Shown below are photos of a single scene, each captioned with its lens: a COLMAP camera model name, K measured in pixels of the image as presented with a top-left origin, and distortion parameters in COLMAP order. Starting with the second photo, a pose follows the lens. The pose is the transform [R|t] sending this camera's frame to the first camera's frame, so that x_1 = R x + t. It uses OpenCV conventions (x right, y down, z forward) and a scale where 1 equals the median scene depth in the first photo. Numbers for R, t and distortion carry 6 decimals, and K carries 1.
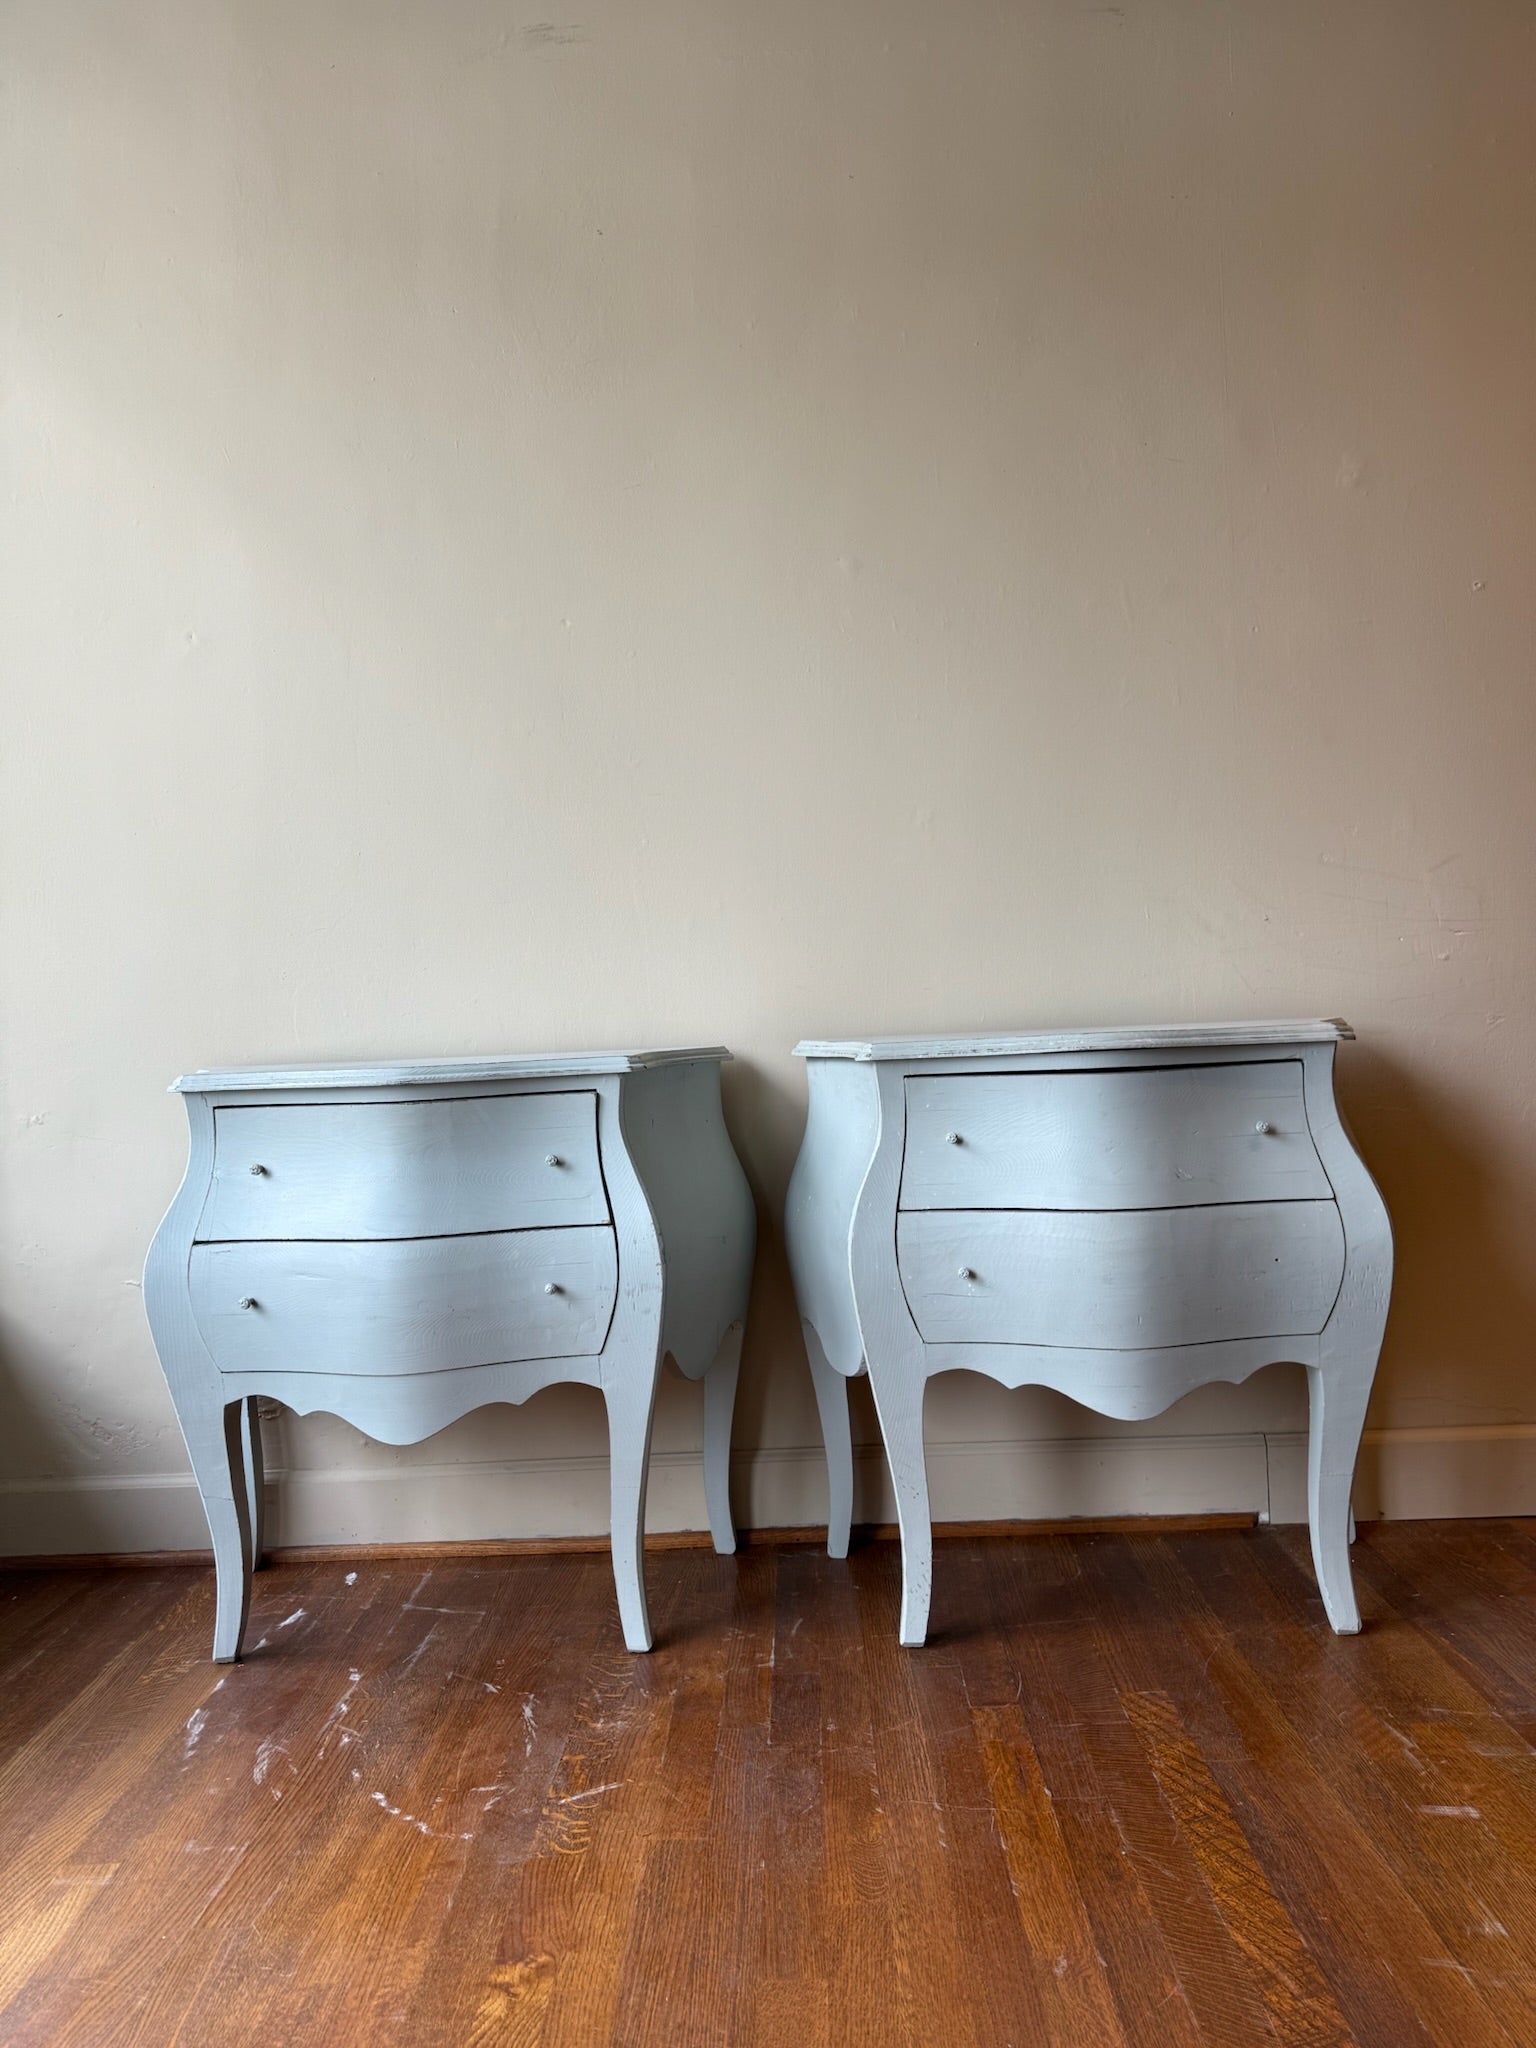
lens RADIAL K [[1537.9, 0, 776.4], [0, 1537.9, 1019.7], [0, 0, 1]] dist [0.006244, -0.002068]
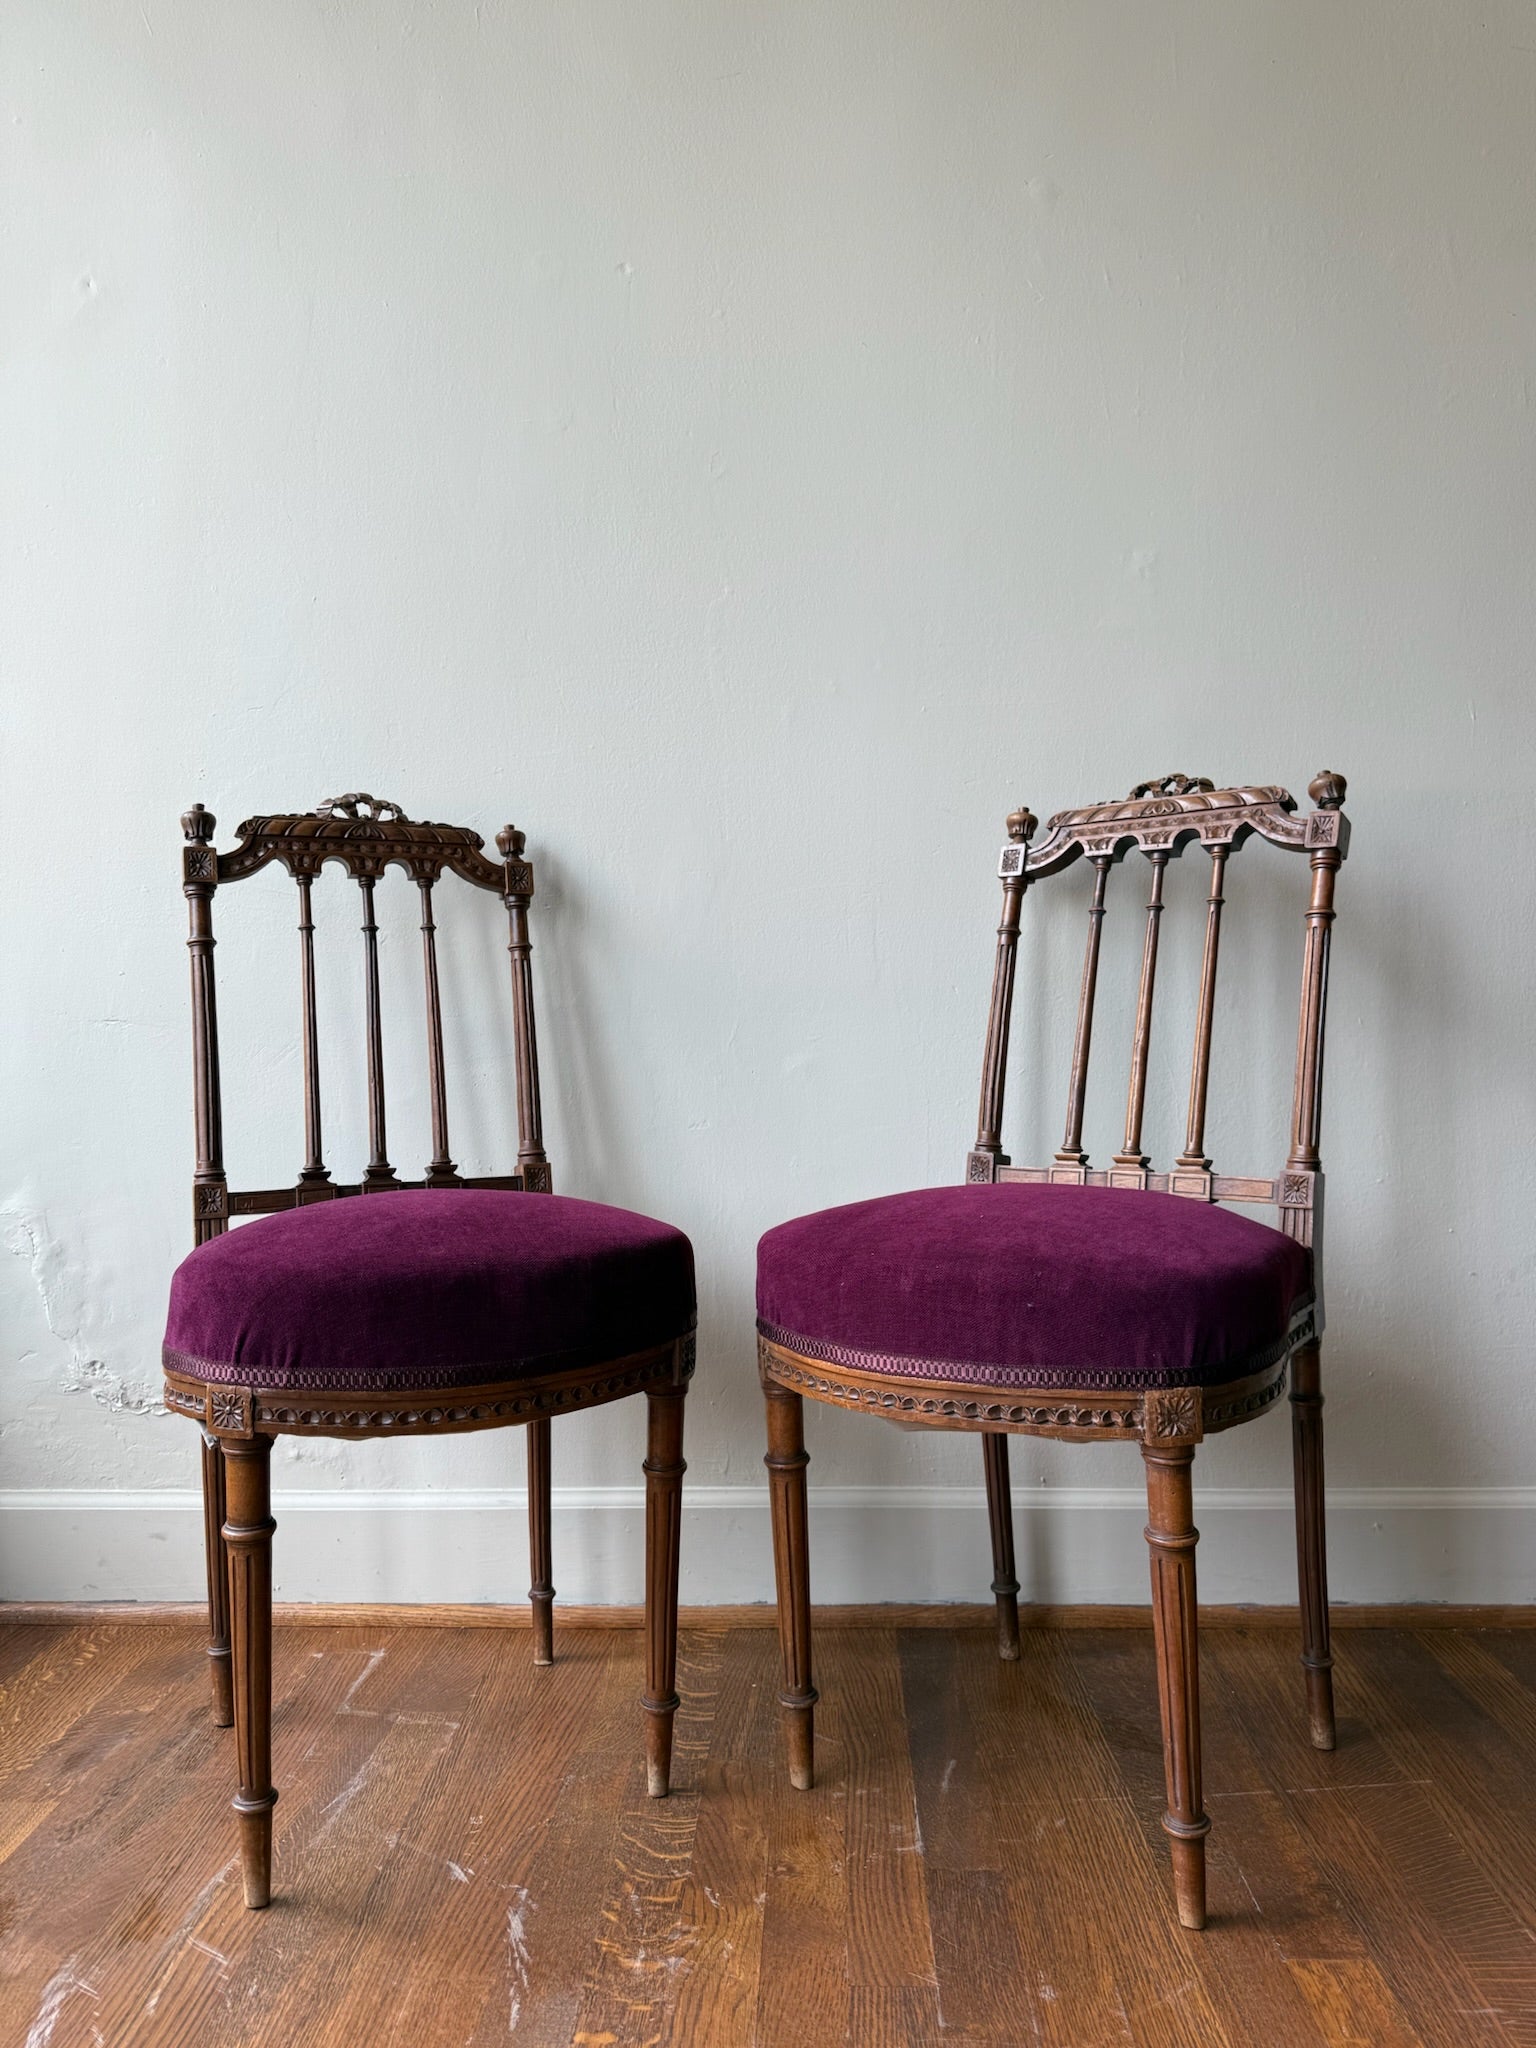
lens RADIAL K [[1540.3, 0, 766.7], [0, 1540.3, 1014.0], [0, 0, 1]] dist [0.002498, -0.004786]
pose [[0.999348, 0.029585, -0.020713, -0.063972], [-0.029860, 0.999469, -0.013073, 0.105582], [0.020315, 0.013683, 0.999700, 0.409858]]
